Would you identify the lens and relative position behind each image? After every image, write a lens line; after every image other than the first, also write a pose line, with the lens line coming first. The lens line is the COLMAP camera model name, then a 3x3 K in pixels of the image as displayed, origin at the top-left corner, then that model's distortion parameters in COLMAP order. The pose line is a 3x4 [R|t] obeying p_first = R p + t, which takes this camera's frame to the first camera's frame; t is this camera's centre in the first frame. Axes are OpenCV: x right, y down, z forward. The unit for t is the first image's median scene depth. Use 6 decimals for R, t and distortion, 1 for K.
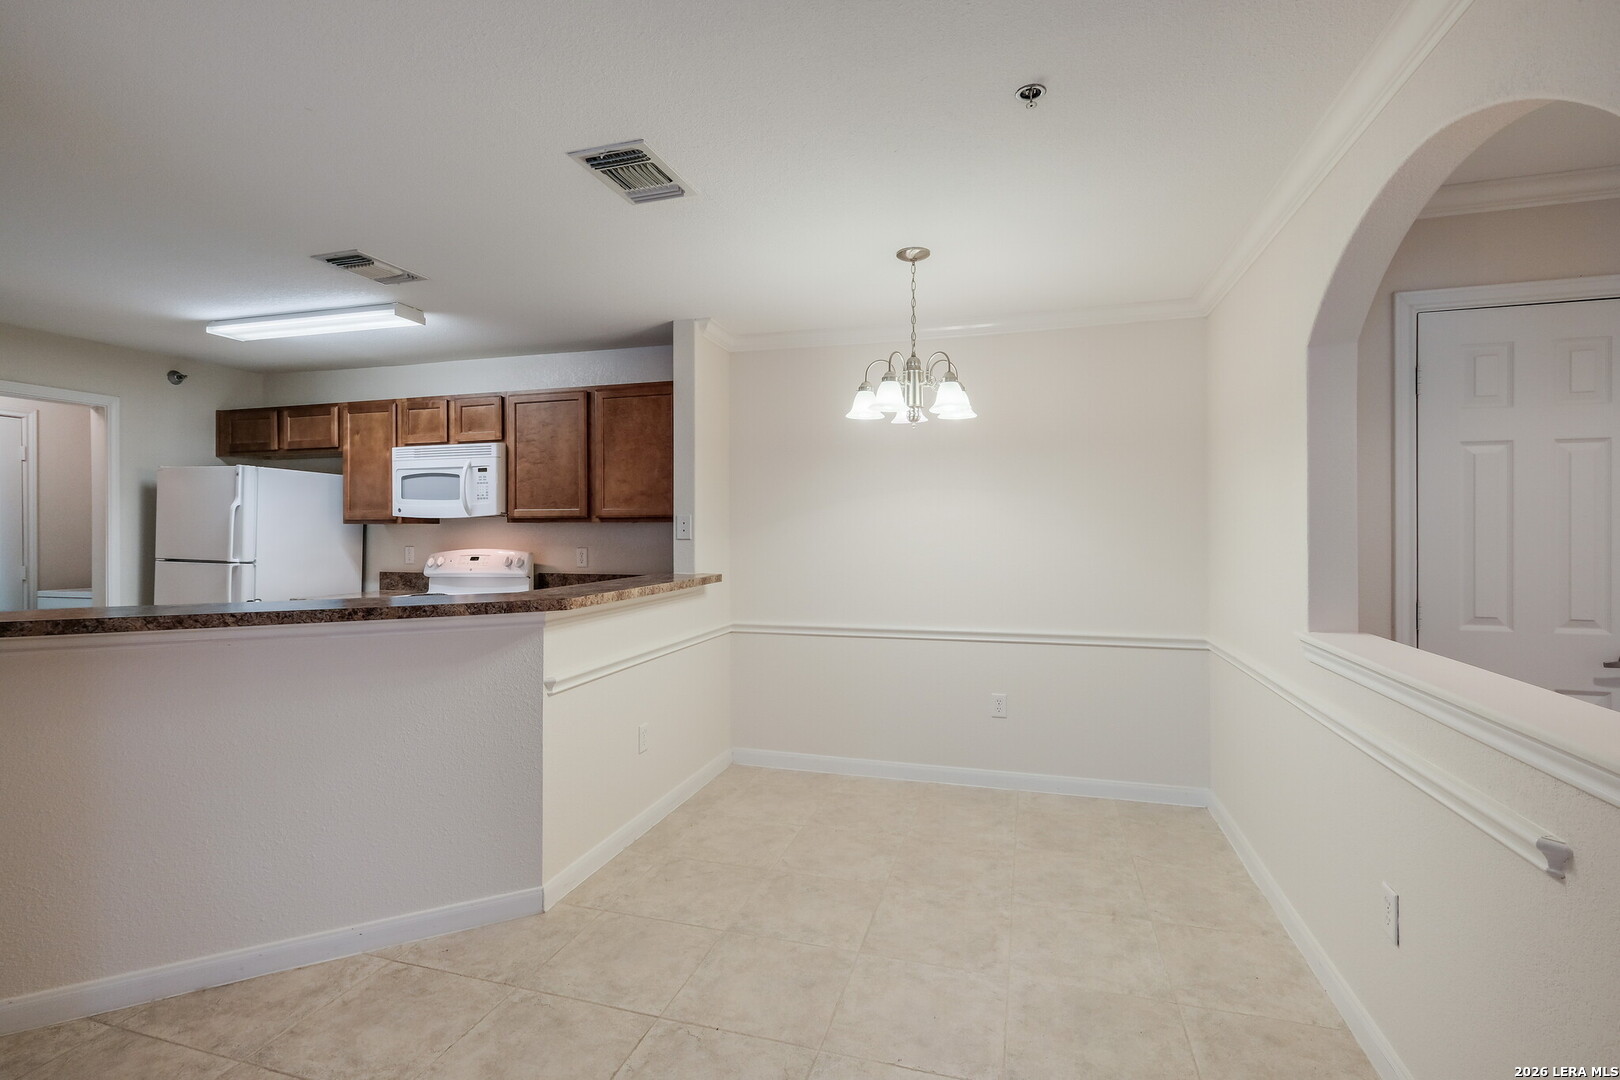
lens RADIAL K [[748.6, 0, 807.8], [0, 748.6, 527.5], [0, 0, 1]] dist [0.005118, 0.000092]
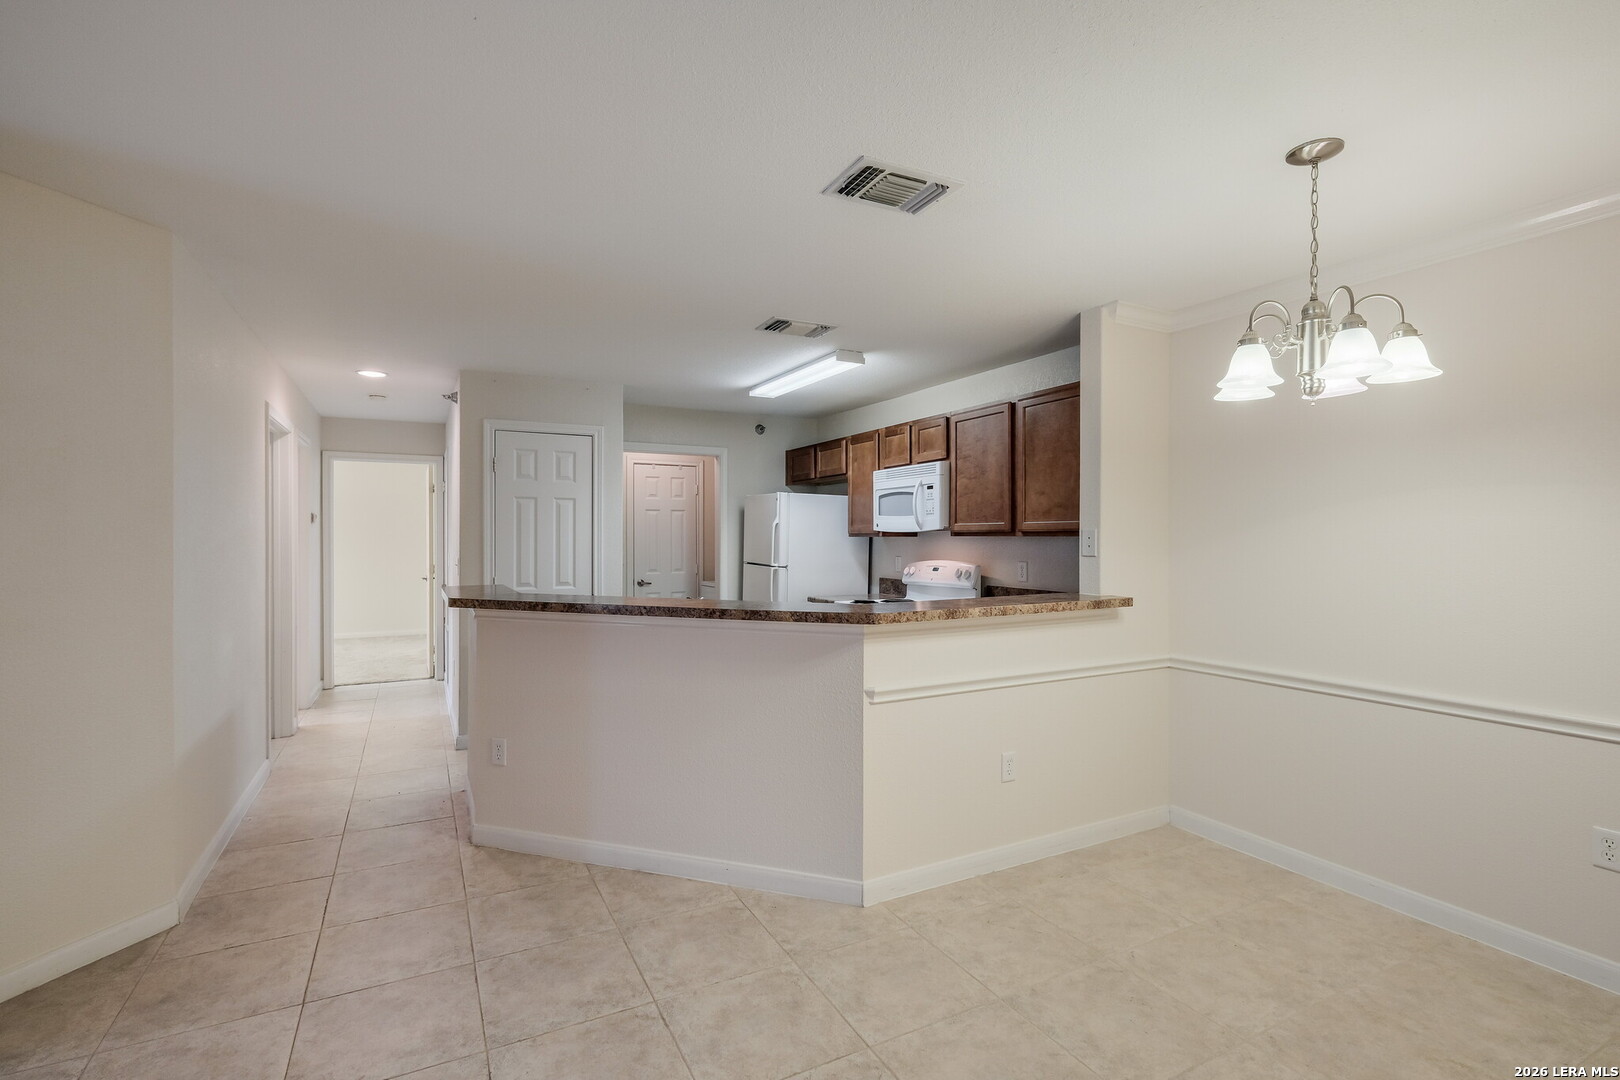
lens RADIAL K [[746.8, 0, 807.4], [0, 746.8, 539.4], [0, 0, 1]] dist [0.004704, 0.000302]
pose [[0.699499, 0.003726, -0.714624, 0.220391], [0.000394, 0.999984, 0.005599, -0.008542], [0.714633, -0.004198, 0.699487, 0.129751]]
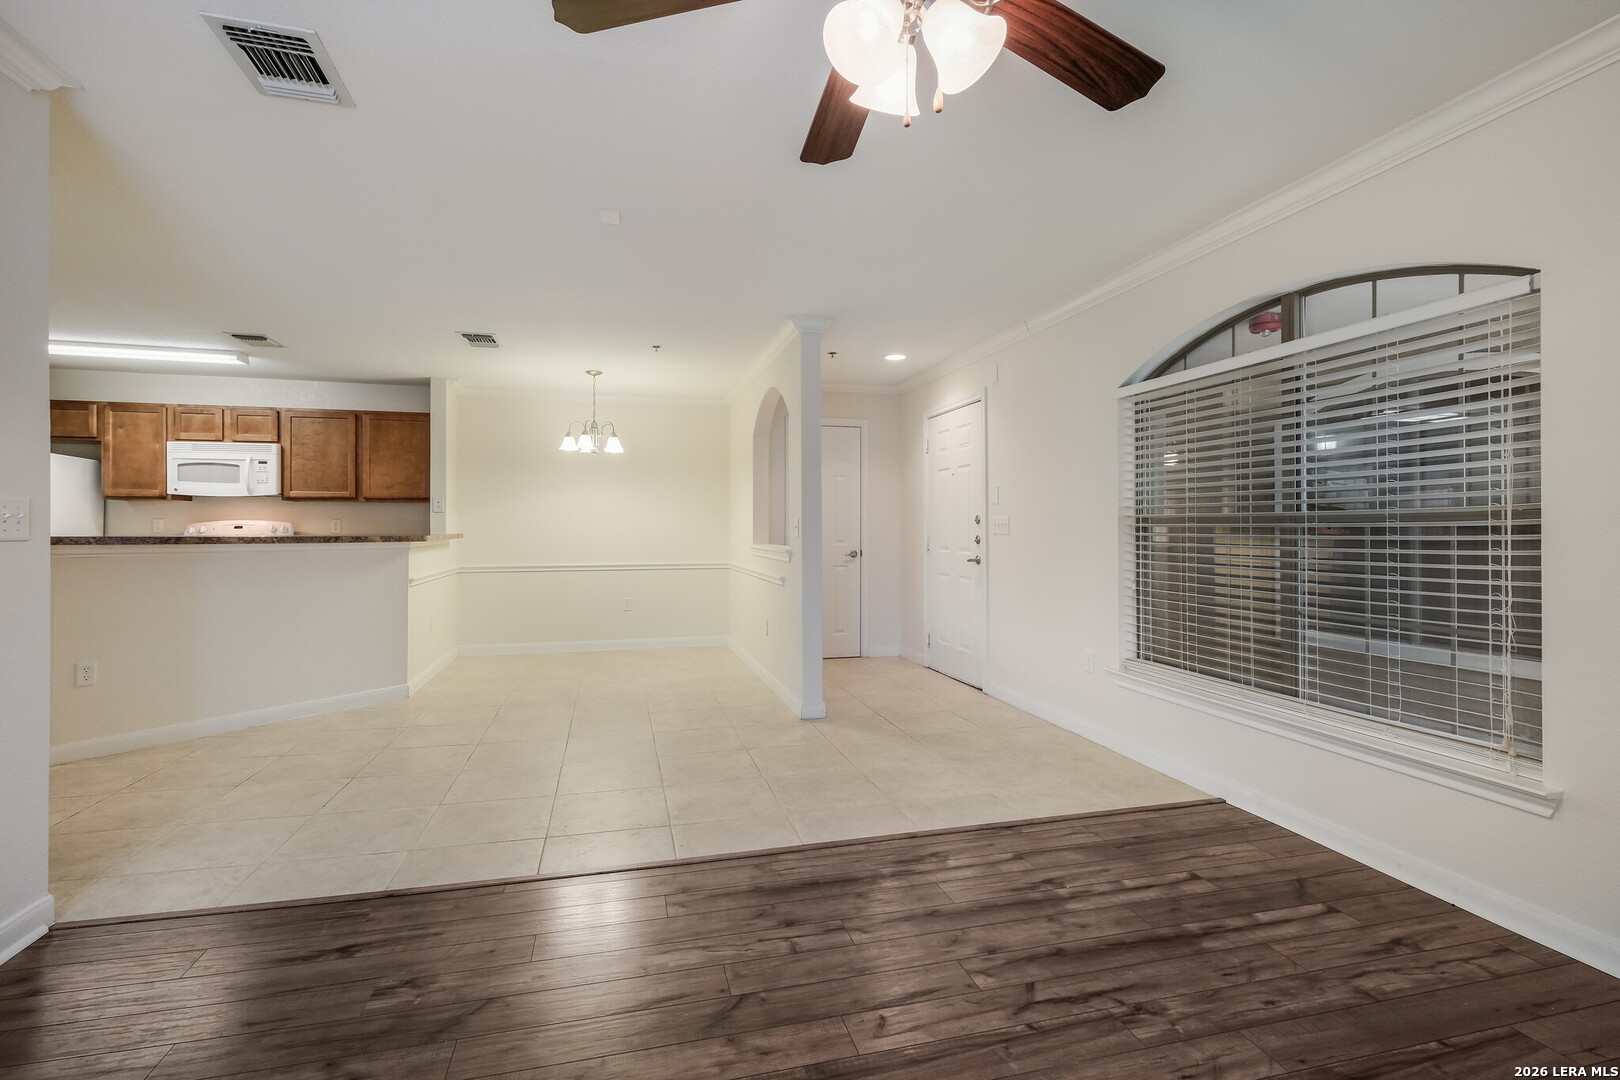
lens RADIAL K [[752.0, 0, 804.7], [0, 752.0, 524.3], [0, 0, 1]] dist [0.004977, 0.000317]
pose [[0.858417, 0.004697, 0.512932, -0.301118], [-0.003199, 0.999988, -0.003803, 0.043000], [-0.512943, 0.001624, 0.858421, -0.767974]]
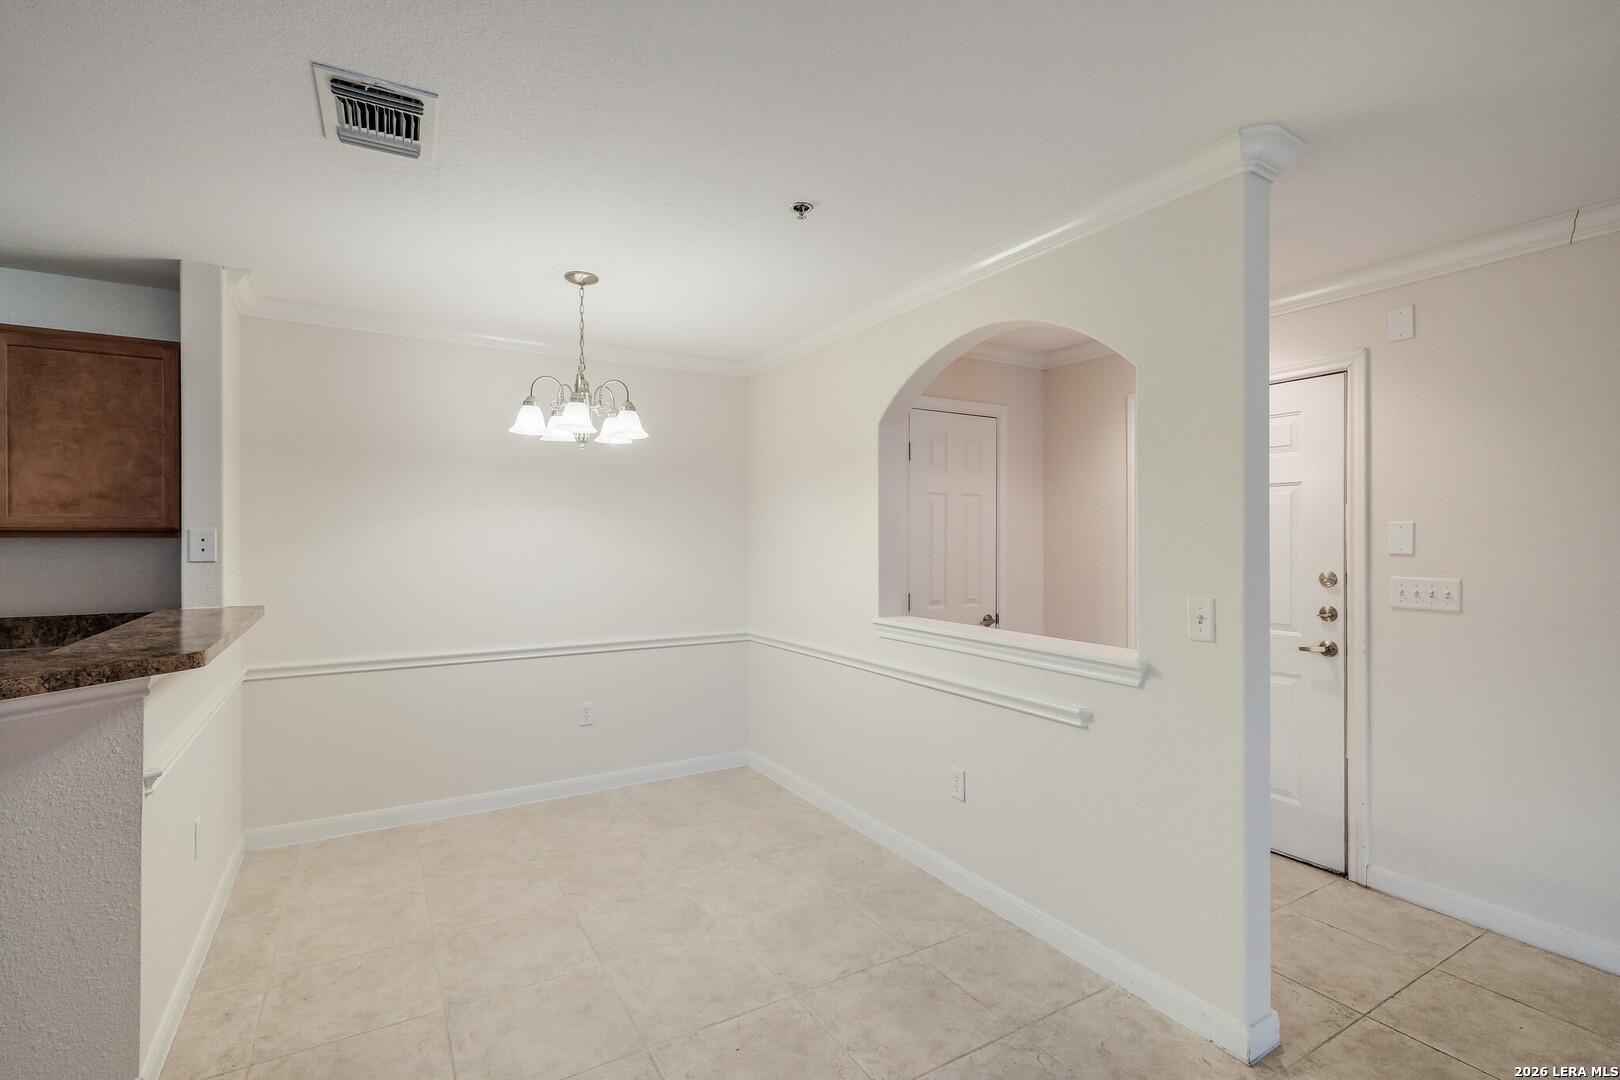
lens RADIAL K [[746.8, 0, 807.4], [0, 746.8, 539.4], [0, 0, 1]] dist [0.004704, 0.000302]
pose [[0.682033, 0.001313, 0.731320, -0.279612], [-0.003988, 0.999990, 0.001924, -0.009319], [-0.731311, -0.004229, 0.682031, 0.057644]]
